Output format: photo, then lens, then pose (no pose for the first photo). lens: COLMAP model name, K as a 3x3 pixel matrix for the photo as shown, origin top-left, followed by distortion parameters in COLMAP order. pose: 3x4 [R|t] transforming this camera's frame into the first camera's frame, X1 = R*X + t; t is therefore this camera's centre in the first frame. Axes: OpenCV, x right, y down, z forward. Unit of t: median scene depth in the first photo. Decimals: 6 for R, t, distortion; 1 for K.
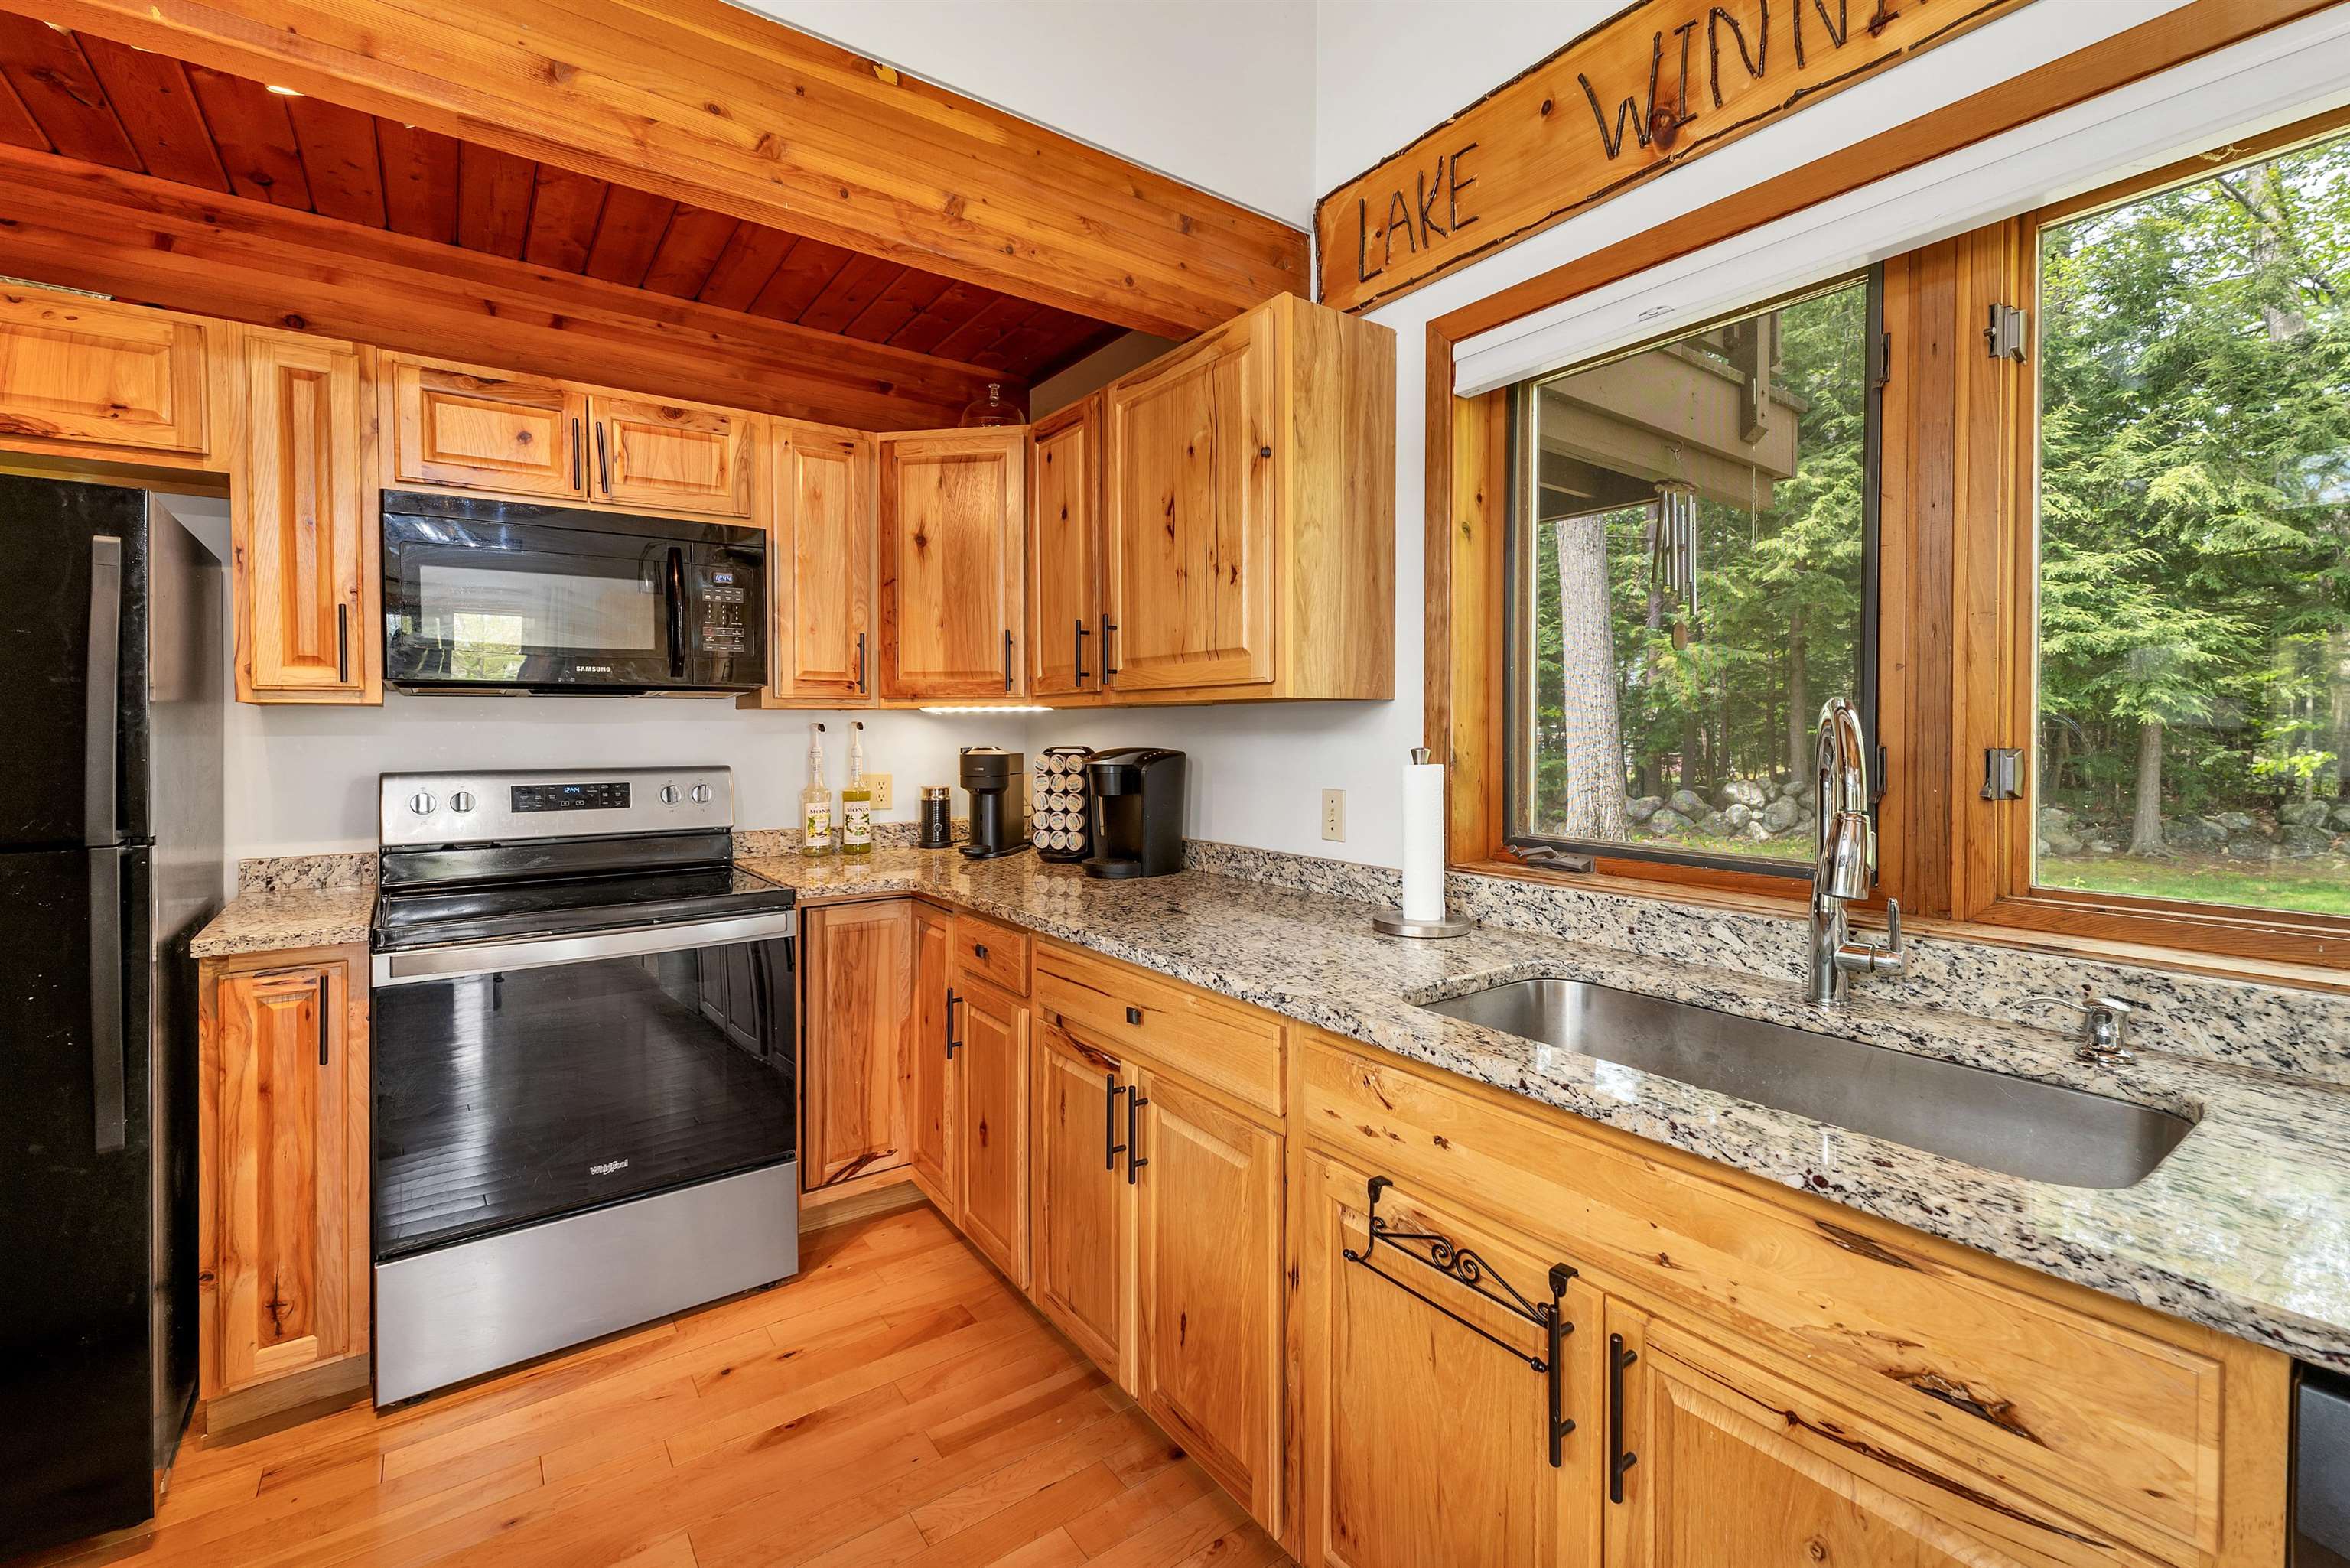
lens RADIAL K [[1025.3, 0, 1223.0], [0, 1025.3, 740.0], [0, 0, 1]] dist [-0.000516, 0.000591]
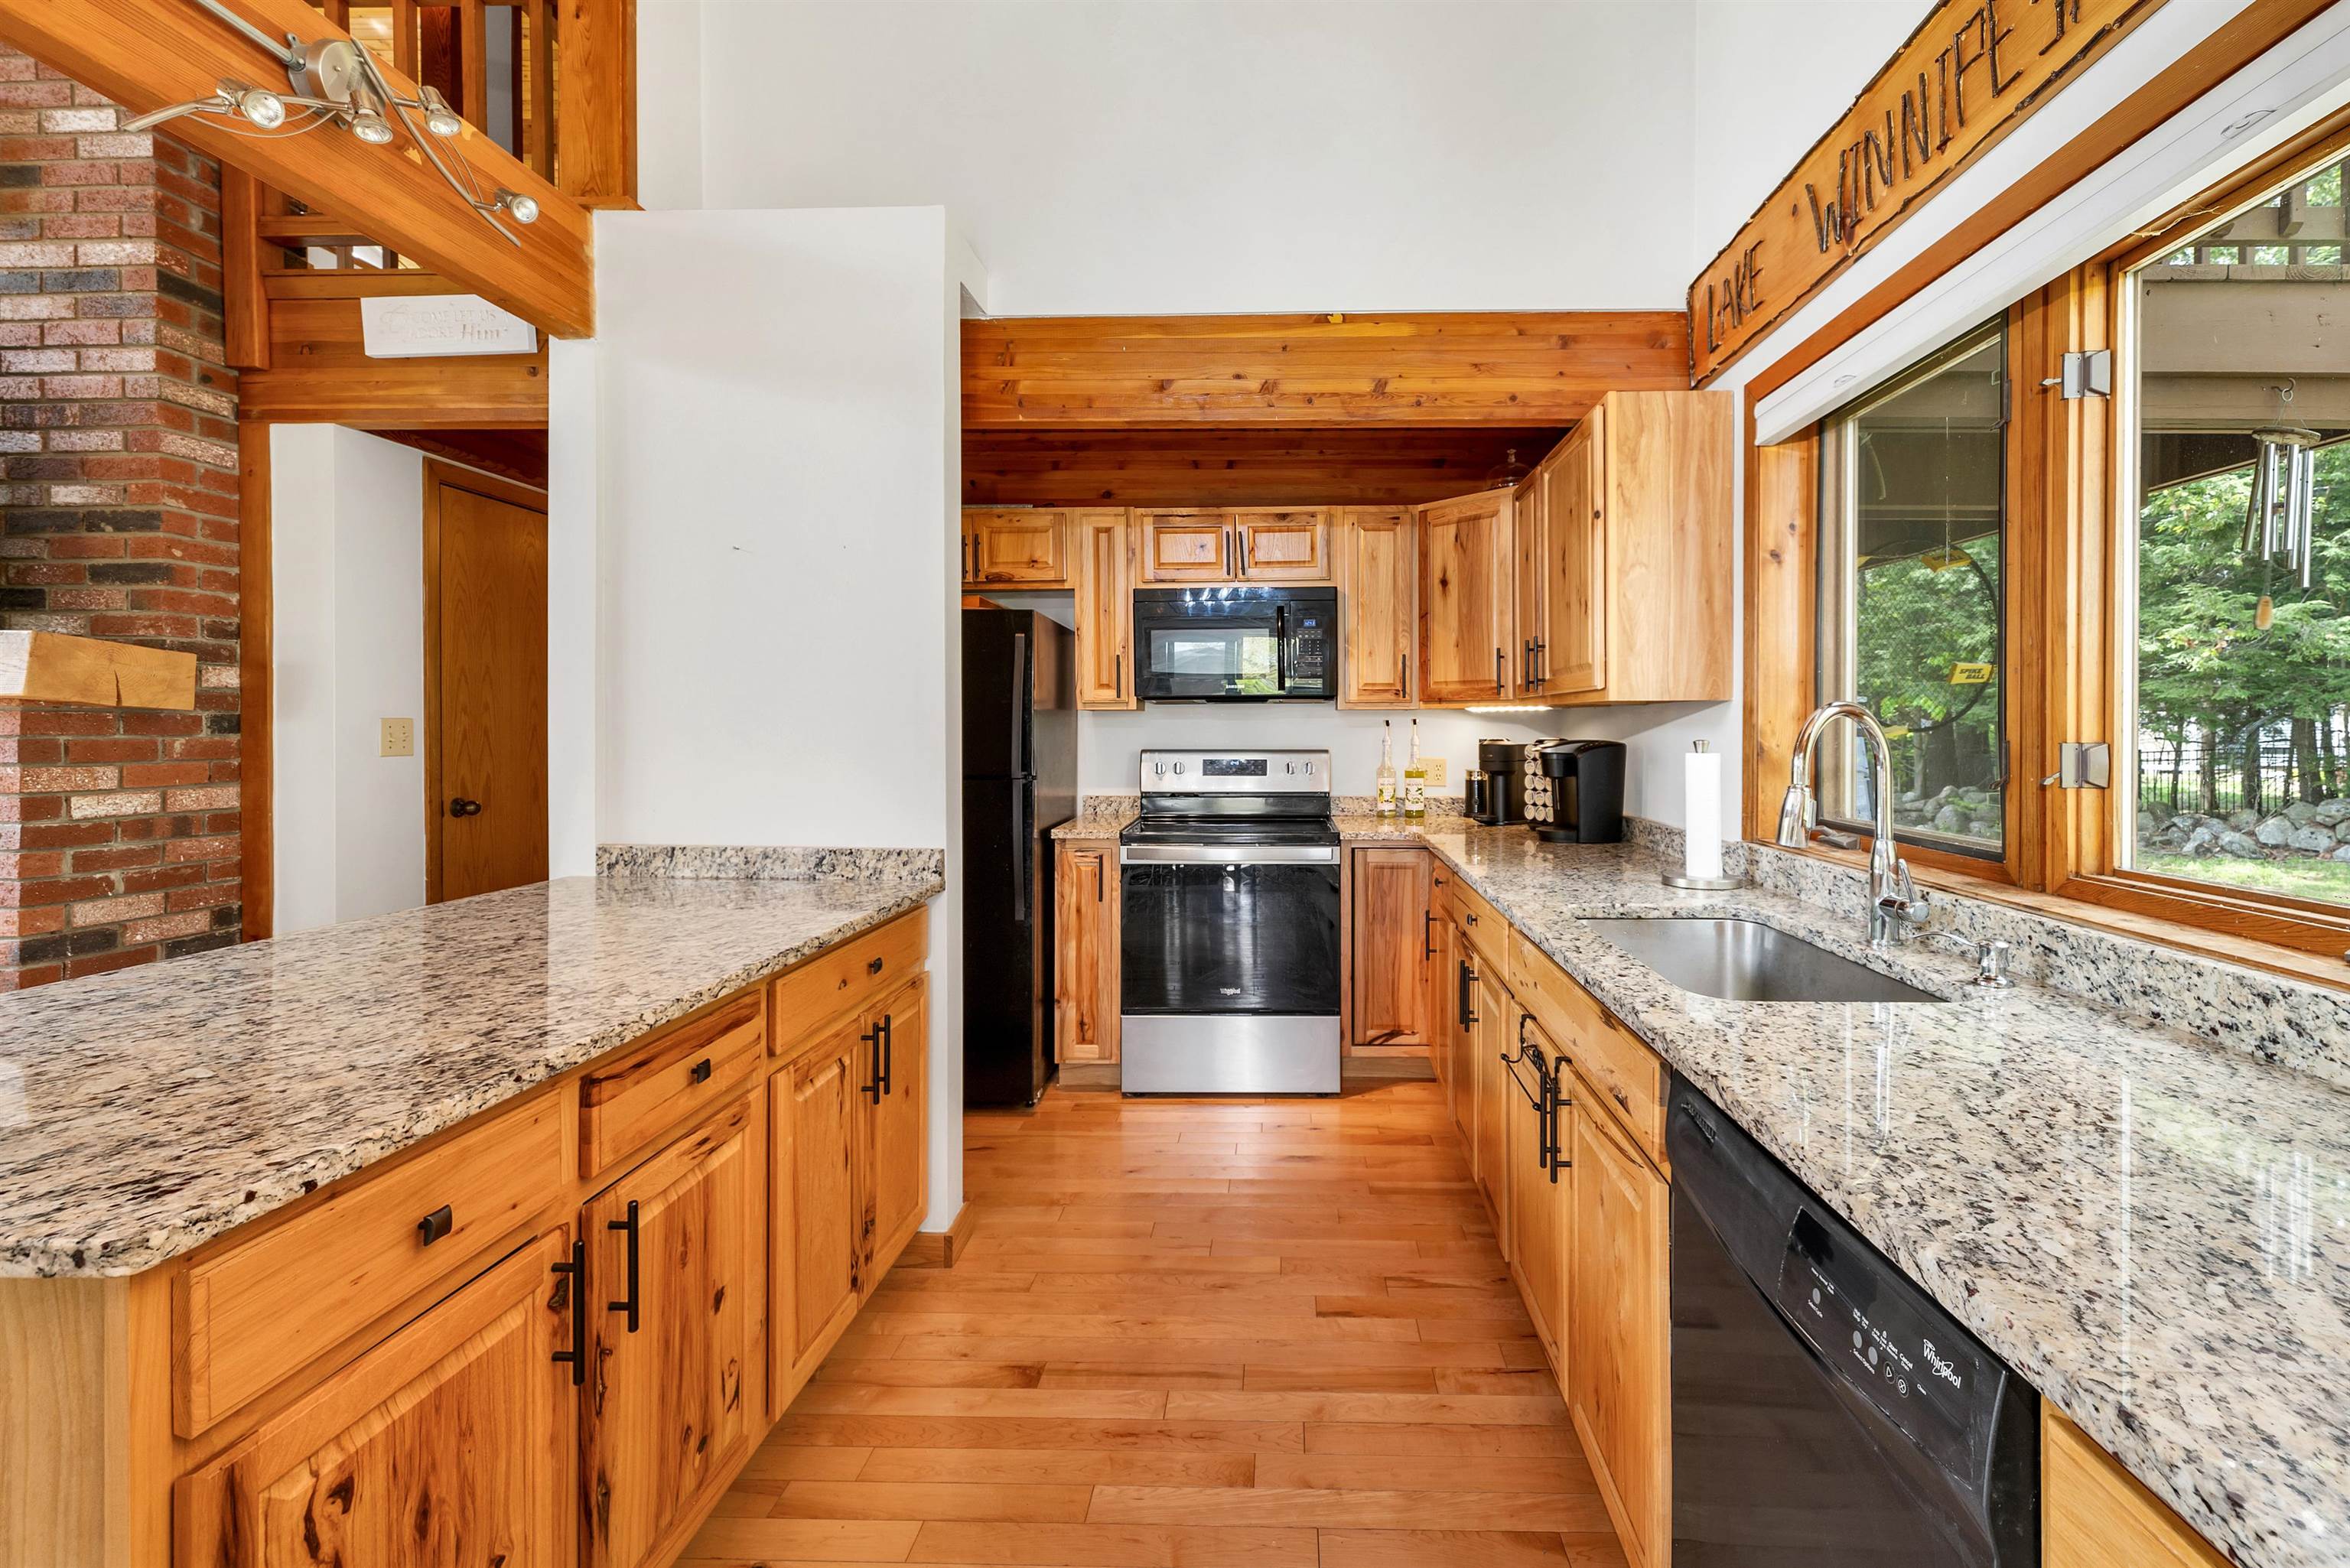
lens RADIAL K [[1025.3, 0, 1223.0], [0, 1025.3, 740.0], [0, 0, 1]] dist [-0.000516, 0.000591]
pose [[0.770897, 0.010620, -0.636871, 0.442604], [-0.007476, 0.999943, 0.007625, 0.002216], [0.636916, -0.001117, 0.770932, -0.277937]]
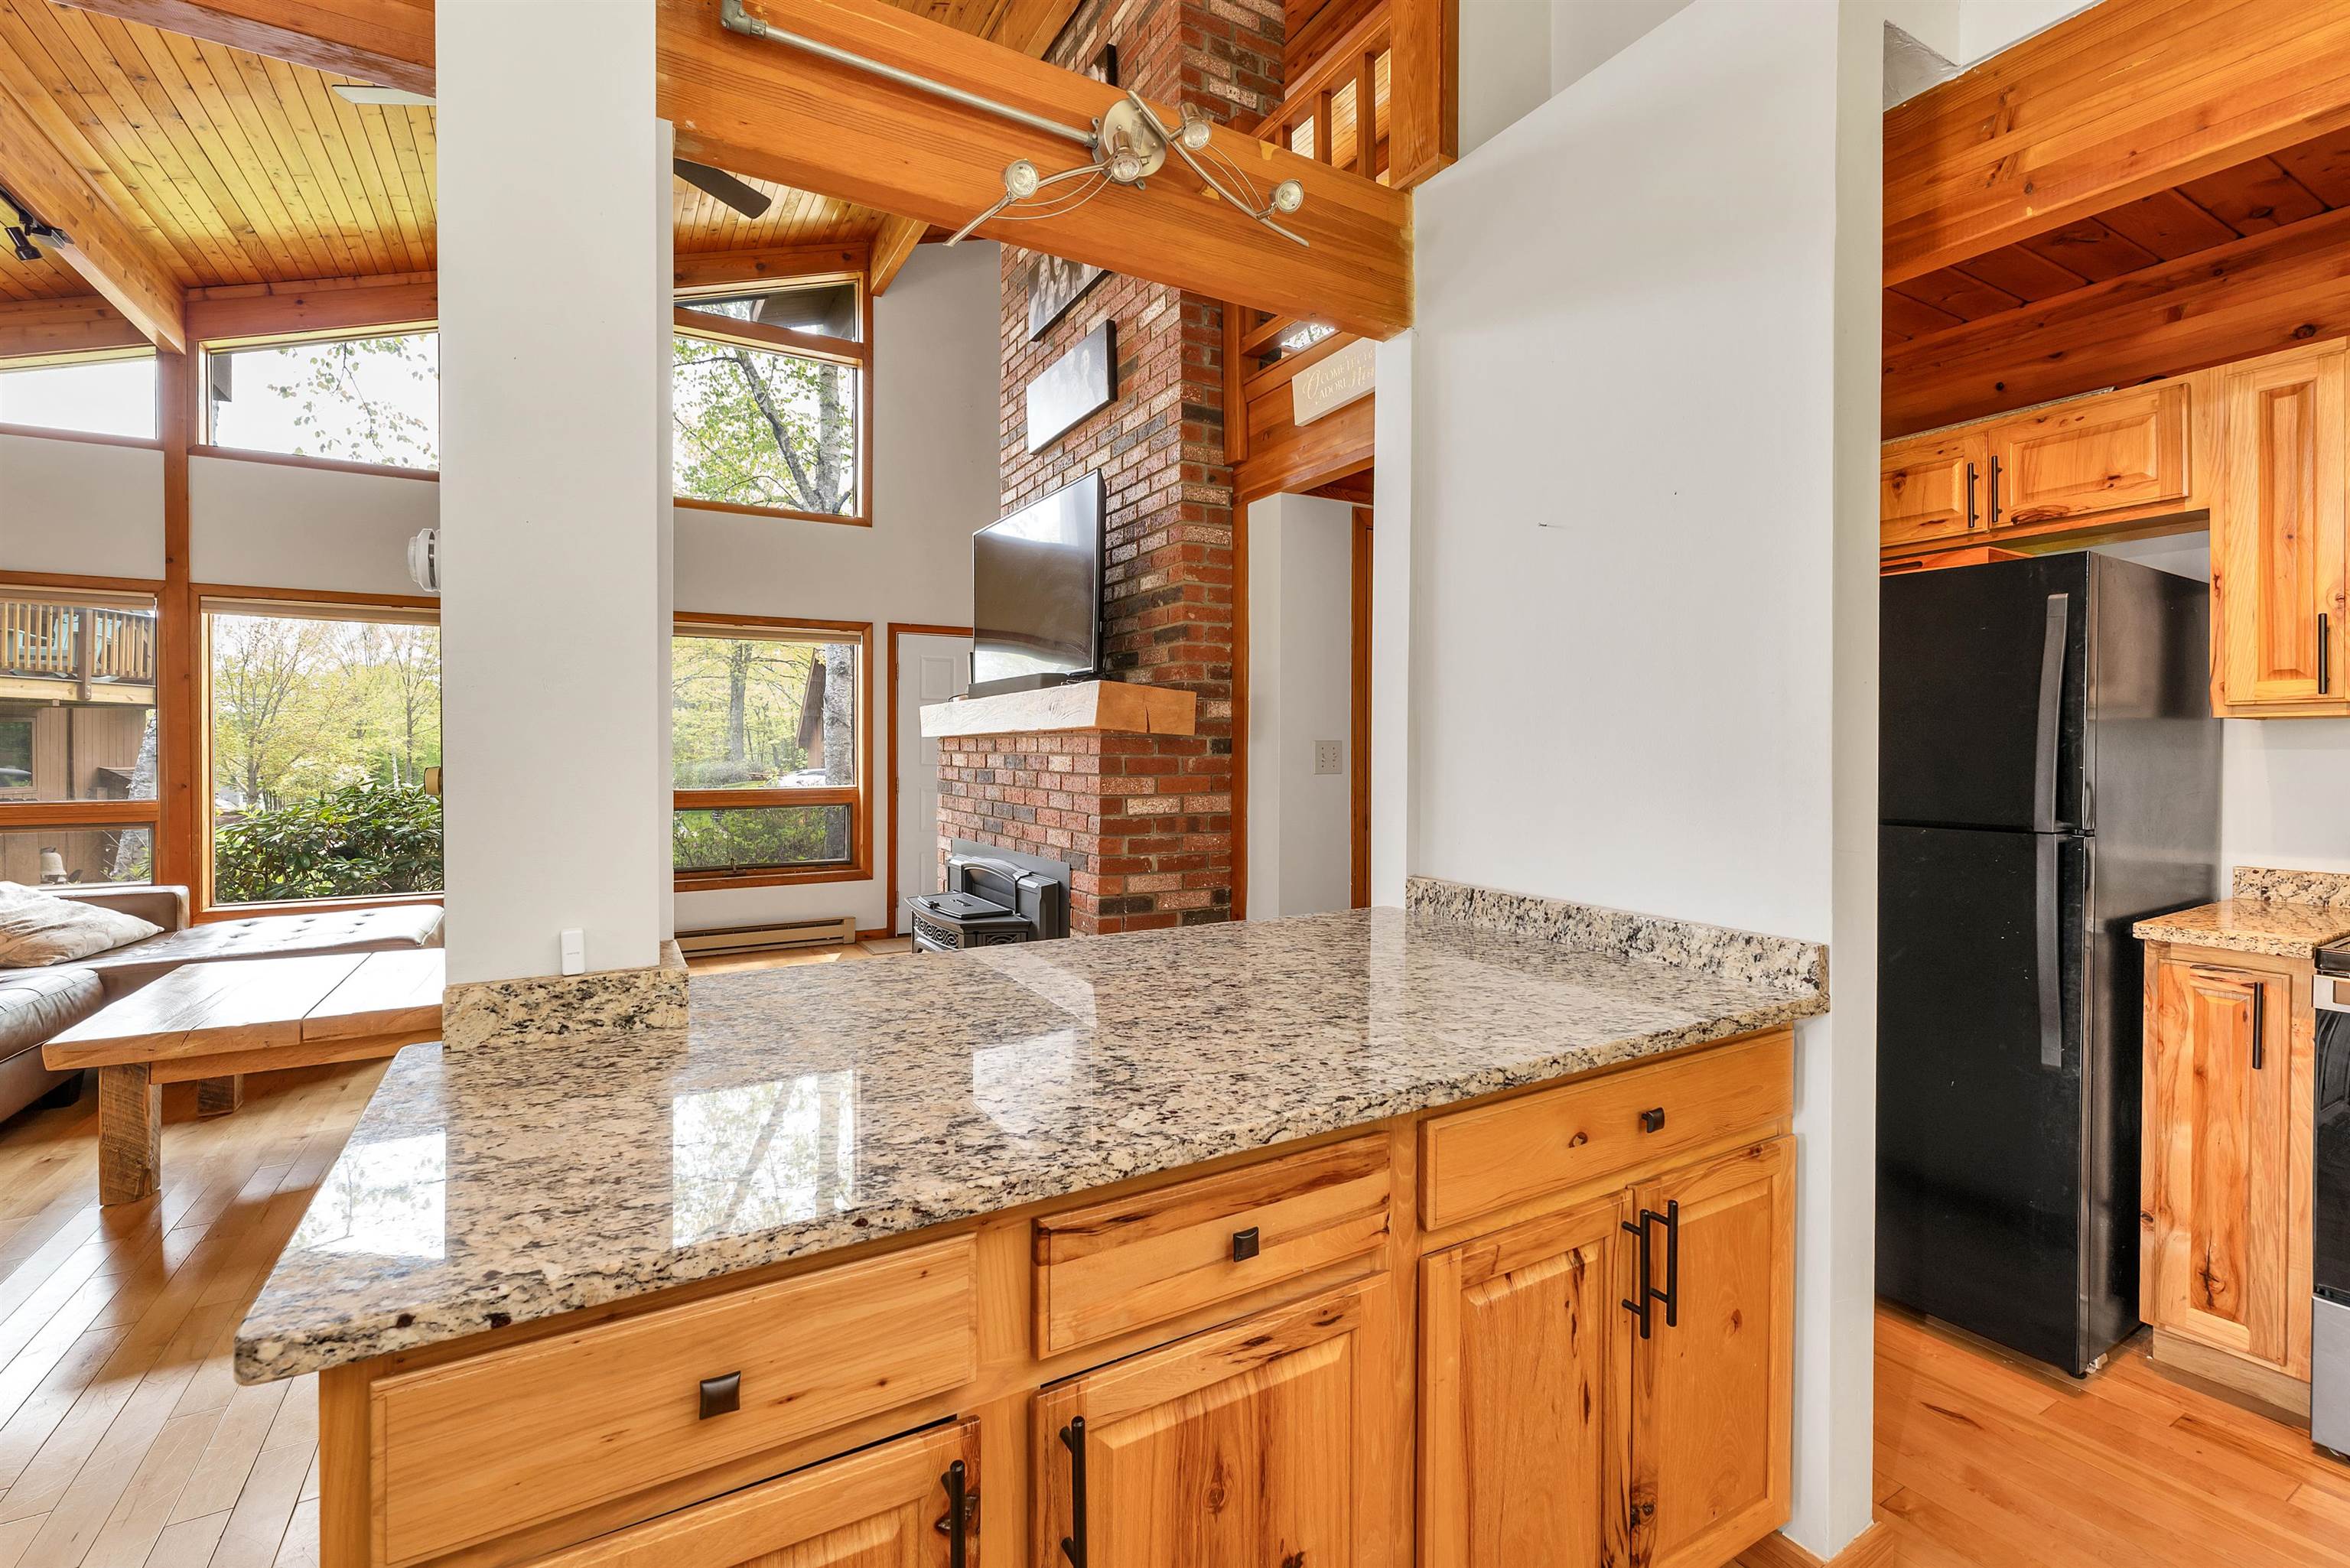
lens RADIAL K [[972.8, 0, 1147.7], [0, 972.8, 758.5], [0, 0, 1]] dist [0.000446, 0.000141]
pose [[-0.131414, 0.012948, -0.991243, 0.207453], [-0.007642, 0.999872, 0.014074, 0.000040], [0.991298, 0.009424, -0.131298, 0.020122]]
